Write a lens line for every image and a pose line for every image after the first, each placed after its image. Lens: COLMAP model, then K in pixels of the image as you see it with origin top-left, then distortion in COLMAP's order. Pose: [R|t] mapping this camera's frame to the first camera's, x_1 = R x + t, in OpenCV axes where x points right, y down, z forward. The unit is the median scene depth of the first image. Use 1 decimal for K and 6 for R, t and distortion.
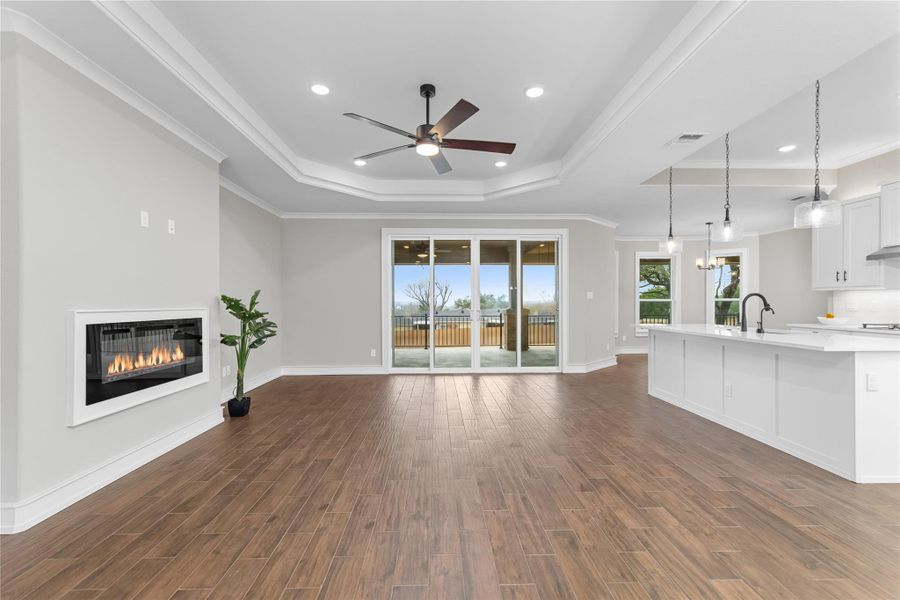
lens RADIAL K [[395.0, 0, 448.5], [0, 395.0, 302.7], [0, 0, 1]] dist [-0.000545, 0.000404]
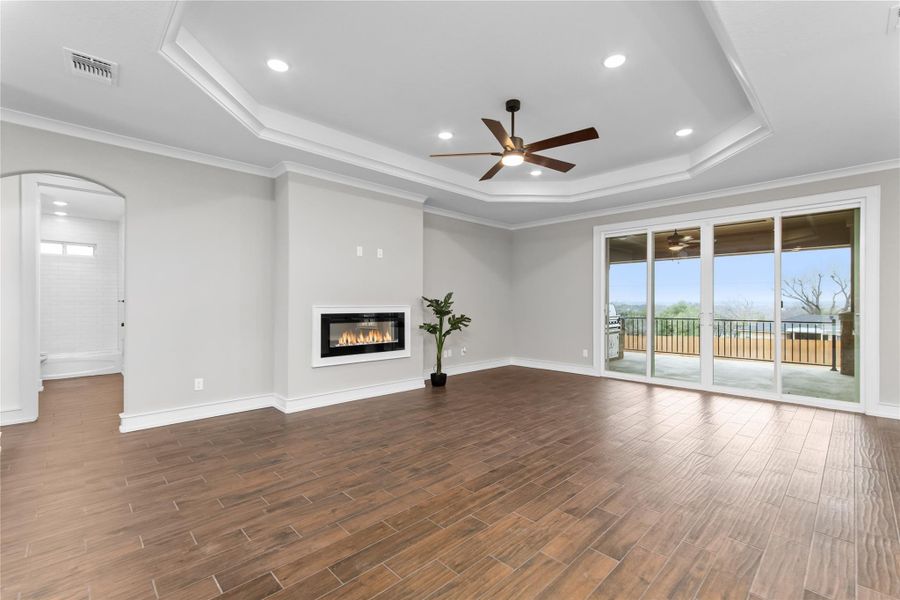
lens RADIAL K [[395.0, 0, 448.5], [0, 395.0, 302.7], [0, 0, 1]] dist [-0.000545, 0.000404]
pose [[0.673939, 0.003283, -0.738780, 0.320000], [-0.003725, 0.999993, 0.001045, -0.000235], [0.738777, 0.002047, 0.673946, 0.075030]]
